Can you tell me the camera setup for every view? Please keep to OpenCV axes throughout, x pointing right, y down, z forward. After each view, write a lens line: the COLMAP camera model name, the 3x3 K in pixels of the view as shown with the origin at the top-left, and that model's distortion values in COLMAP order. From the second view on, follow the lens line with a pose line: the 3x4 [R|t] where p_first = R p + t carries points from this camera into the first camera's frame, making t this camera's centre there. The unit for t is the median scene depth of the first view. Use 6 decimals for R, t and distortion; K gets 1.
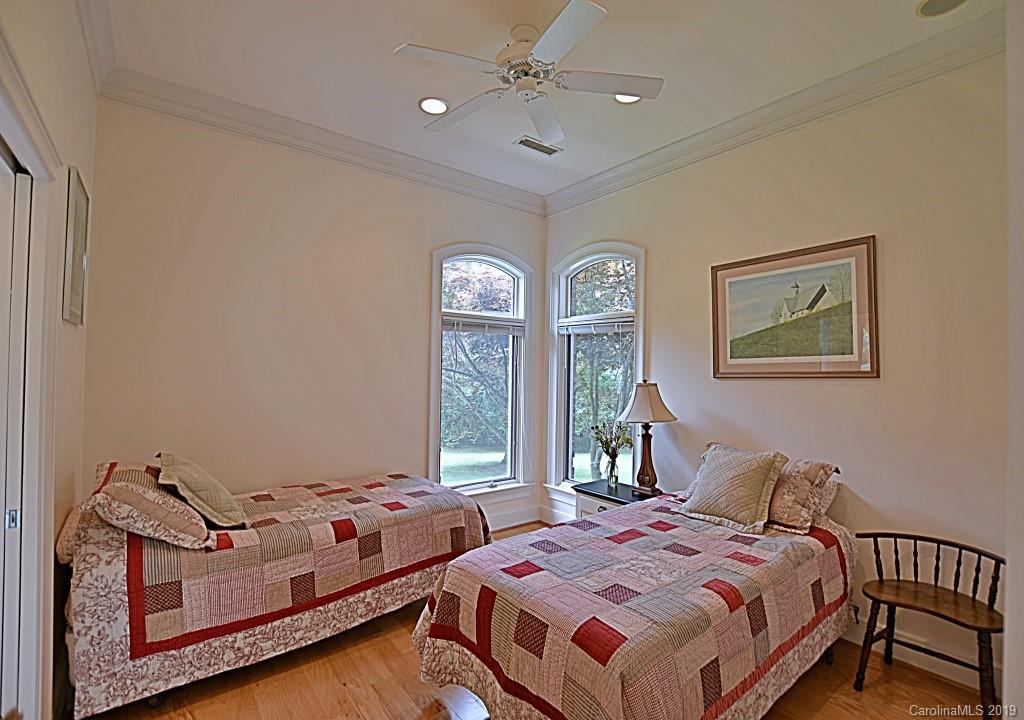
lens RADIAL K [[476.1, 0, 512.9], [0, 476.1, 361.0], [0, 0, 1]] dist [-0.027791, 0.002471]
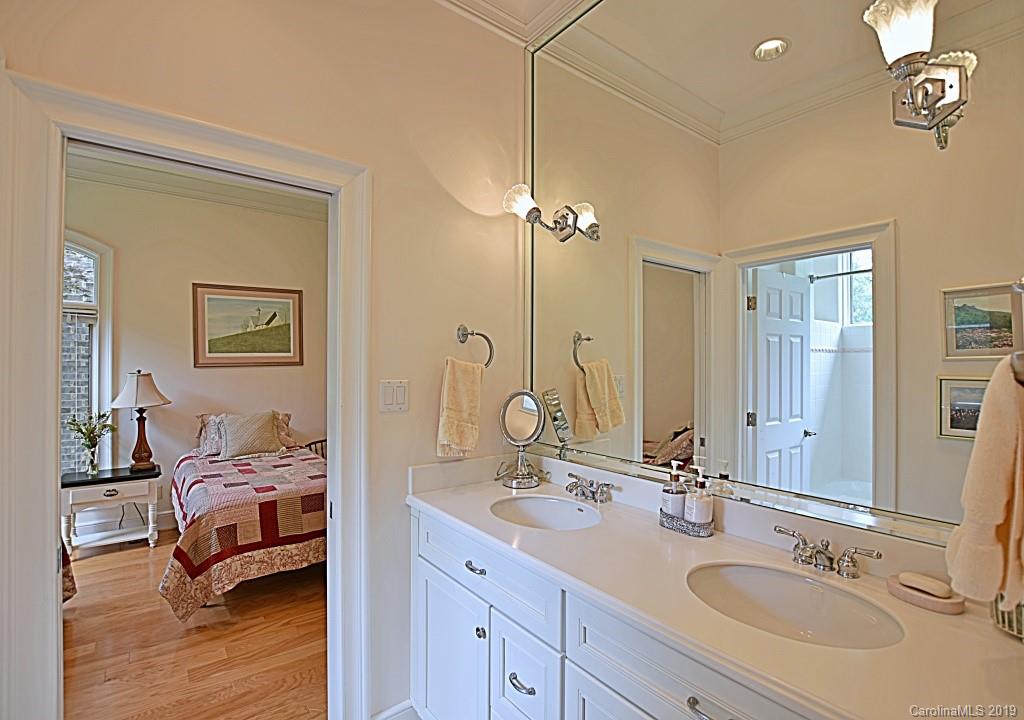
lens RADIAL K [[476.1, 0, 512.2], [0, 476.1, 359.1], [0, 0, 1]] dist [-0.027791, 0.002471]
pose [[0.002342, -0.002111, 0.999995, -0.924507], [-0.019328, 0.999811, 0.002156, -0.007818], [-0.999810, -0.019333, 0.002301, 0.107443]]
